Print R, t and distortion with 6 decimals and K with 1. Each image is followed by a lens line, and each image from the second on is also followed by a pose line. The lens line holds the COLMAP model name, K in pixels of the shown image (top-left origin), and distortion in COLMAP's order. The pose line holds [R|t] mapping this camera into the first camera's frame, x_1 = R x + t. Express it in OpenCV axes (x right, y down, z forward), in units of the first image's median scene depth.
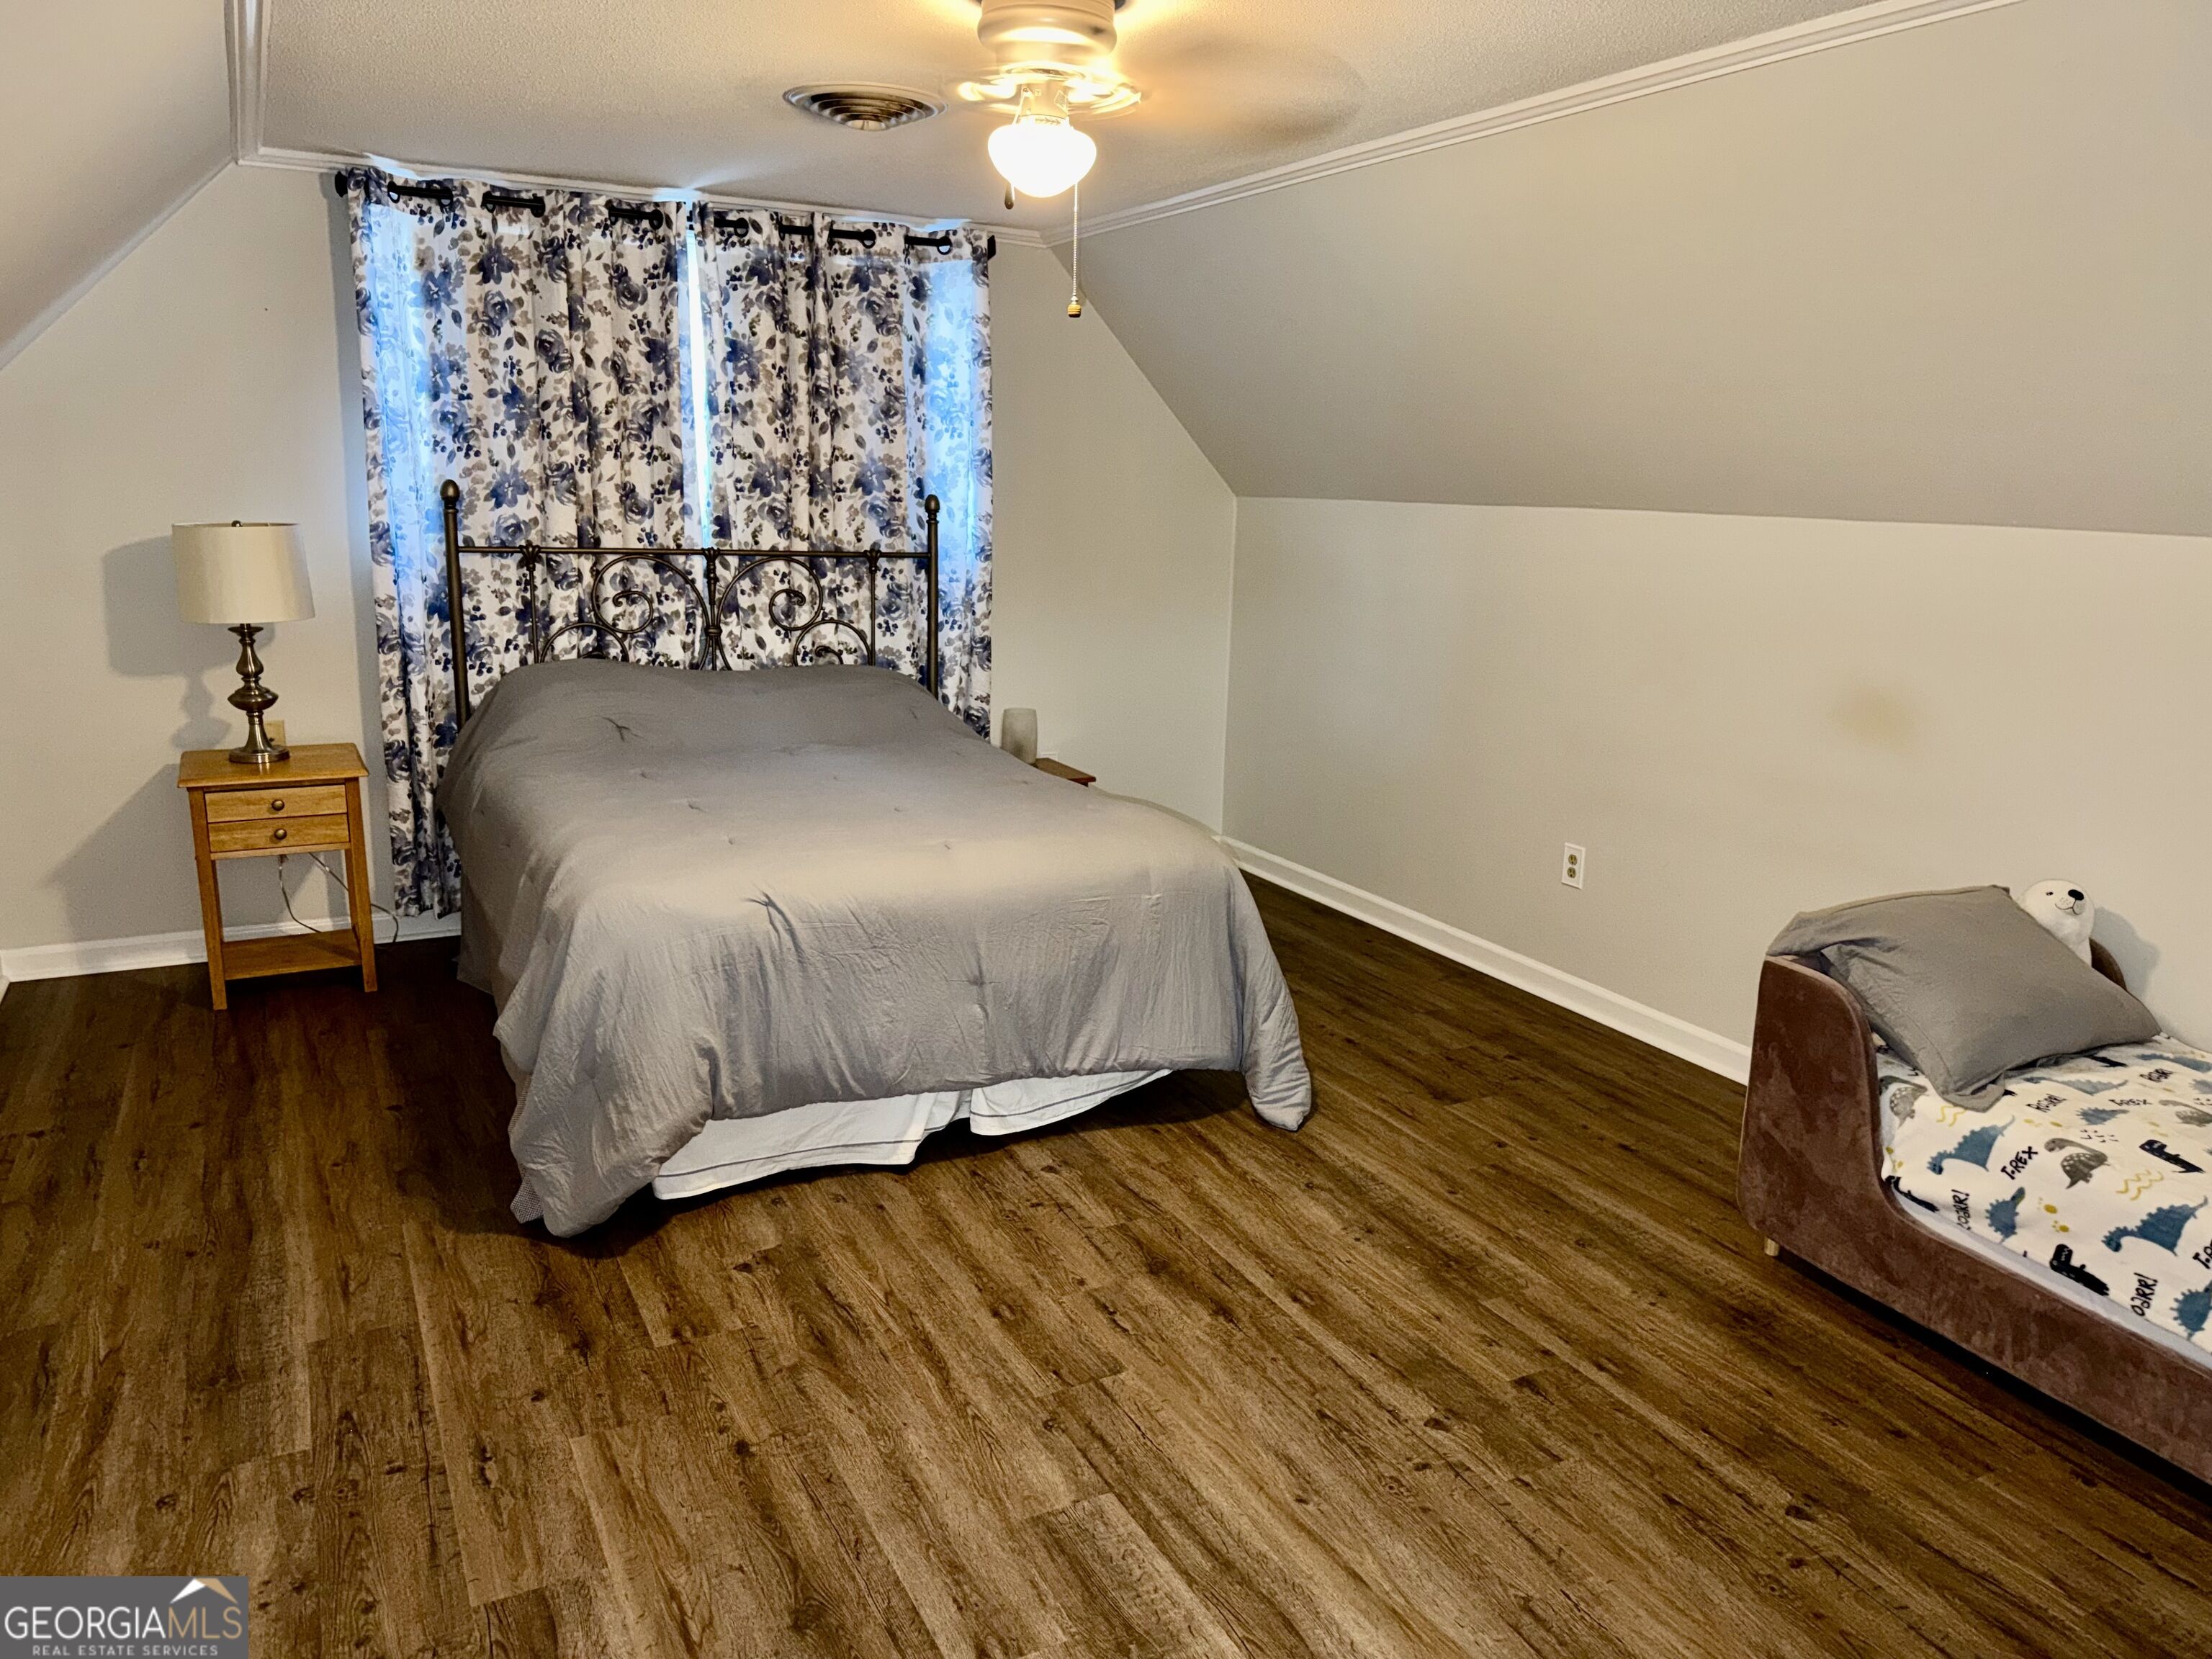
lens RADIAL K [[1563.3, 0, 1096.5], [0, 1563.3, 833.1], [0, 0, 1]] dist [0.099125, -0.129818]
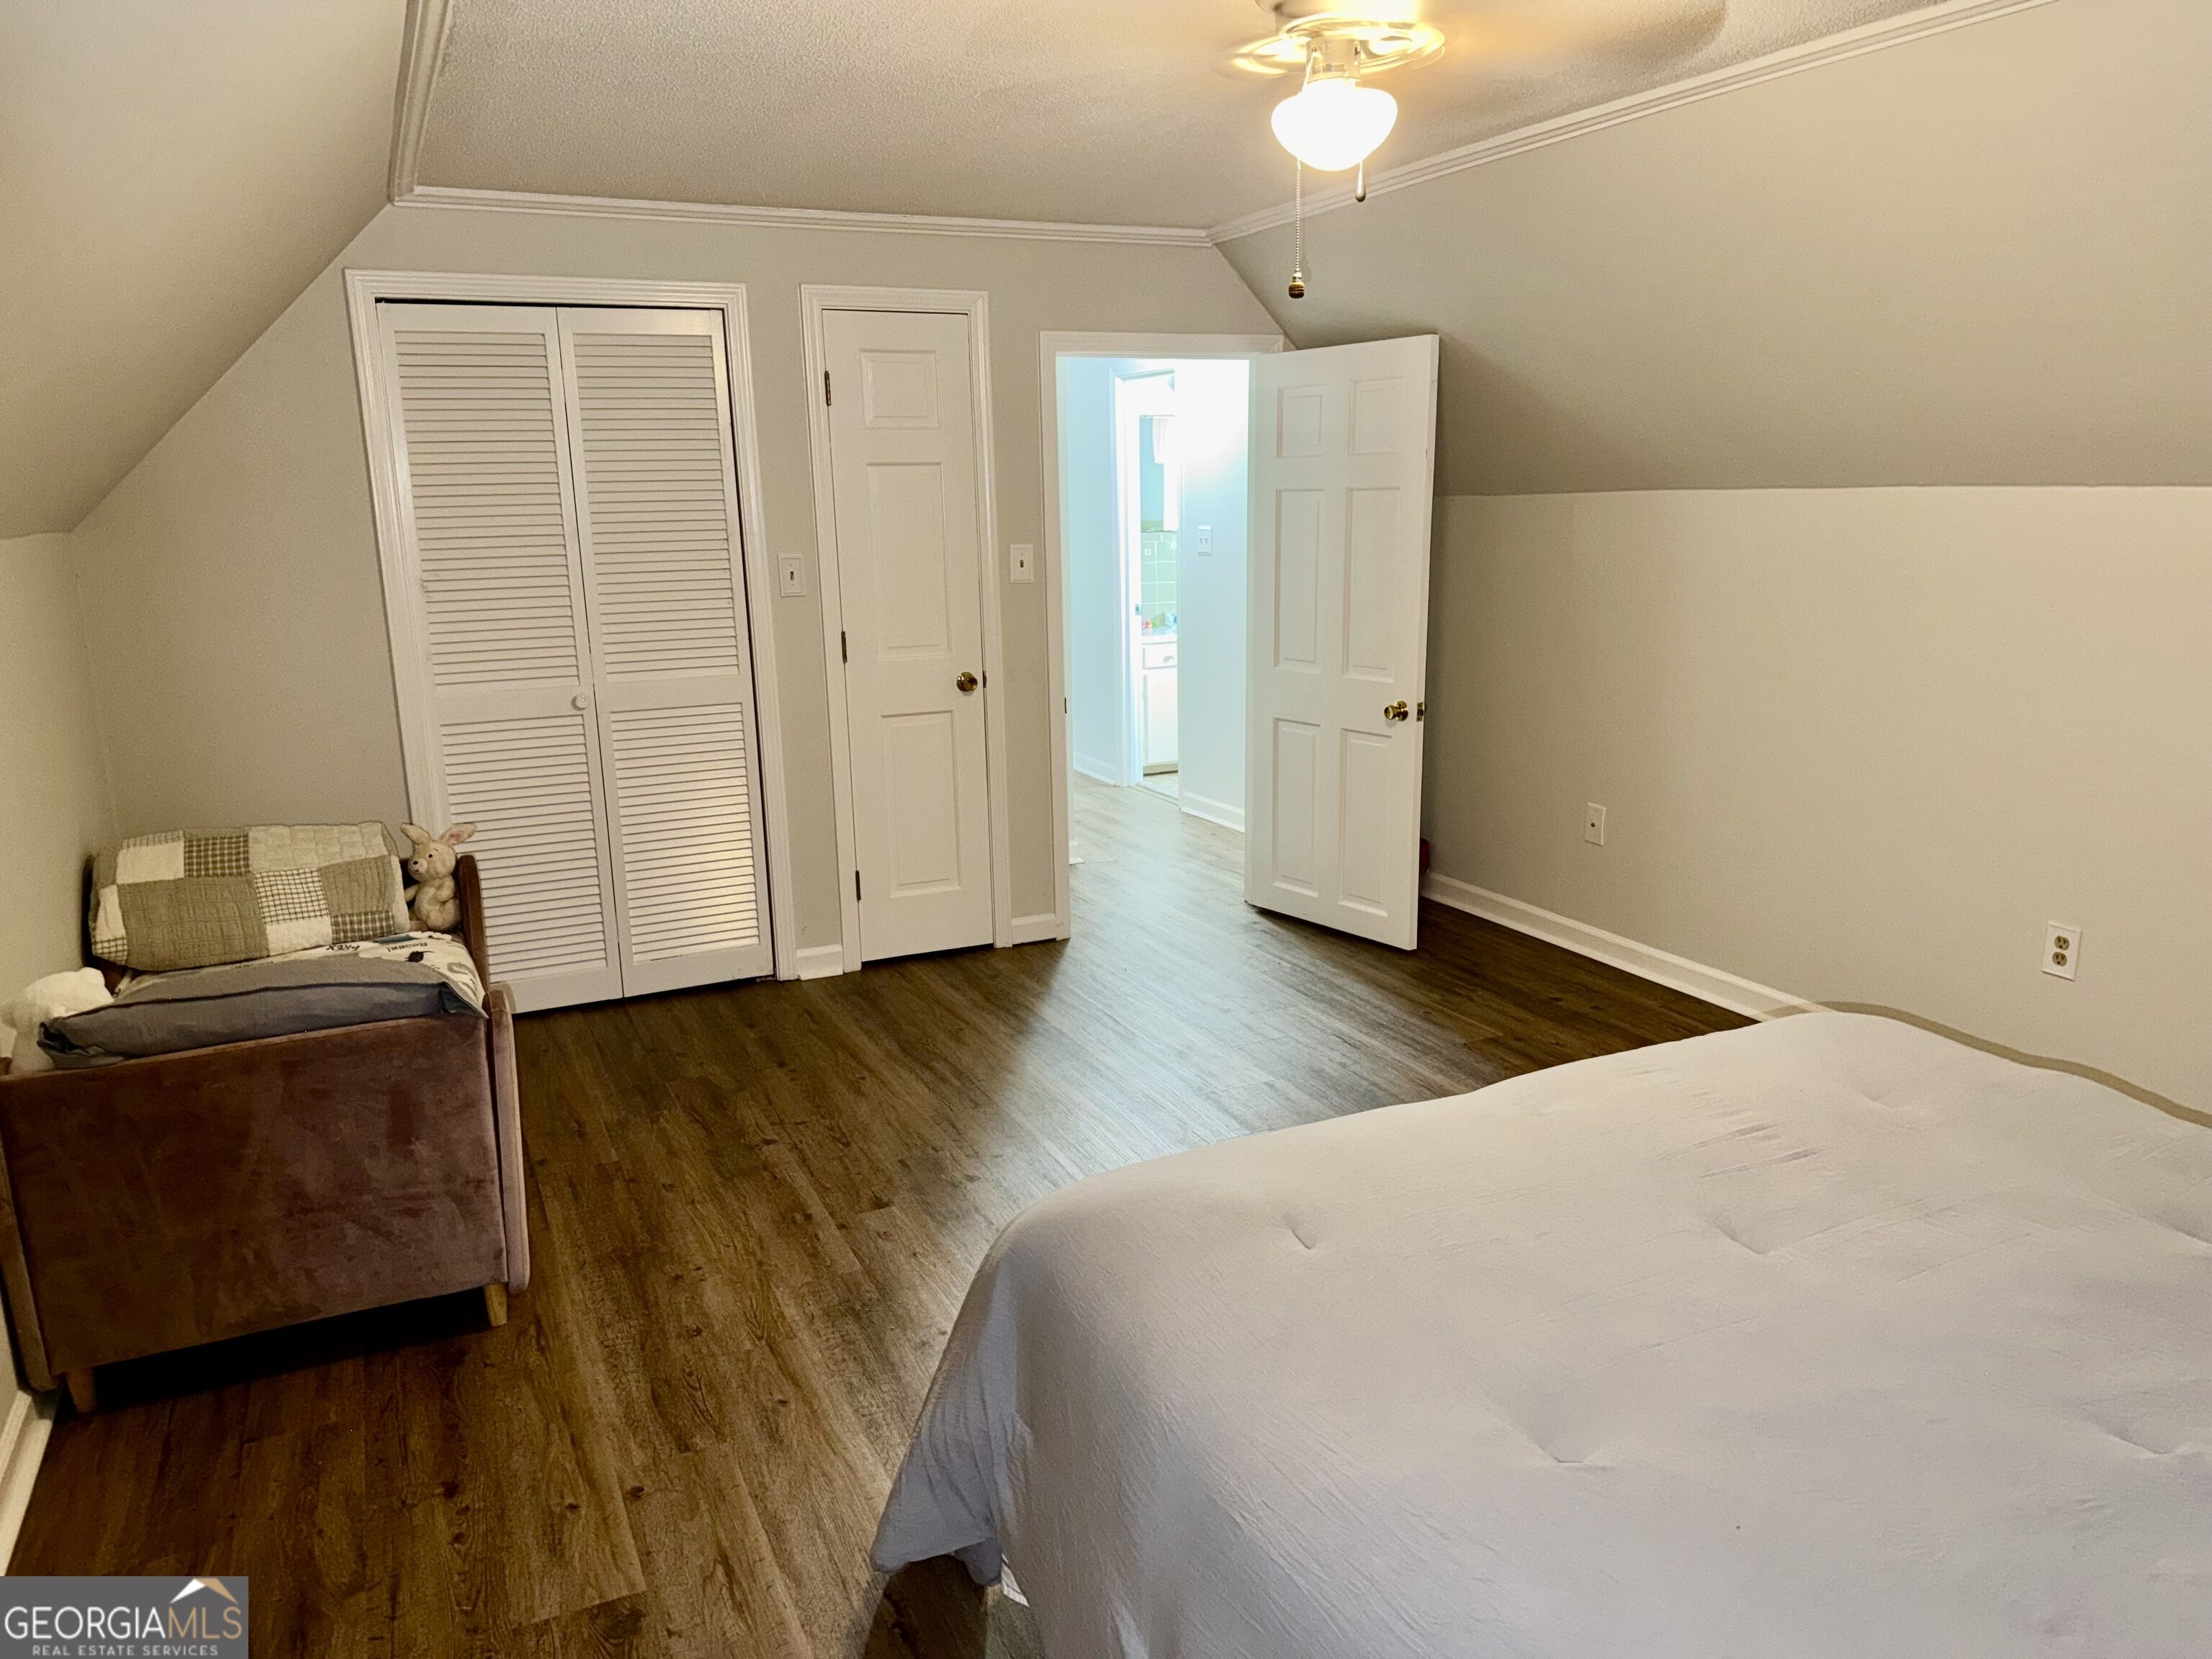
lens RADIAL K [[1563.3, 0, 1096.5], [0, 1563.3, 833.1], [0, 0, 1]] dist [0.099125, -0.129818]
pose [[-0.998966, -0.014326, 0.043137, 0.048893], [0.006185, 0.897359, 0.441258, -0.421500], [-0.045031, 0.441068, -0.896343, 1.811318]]
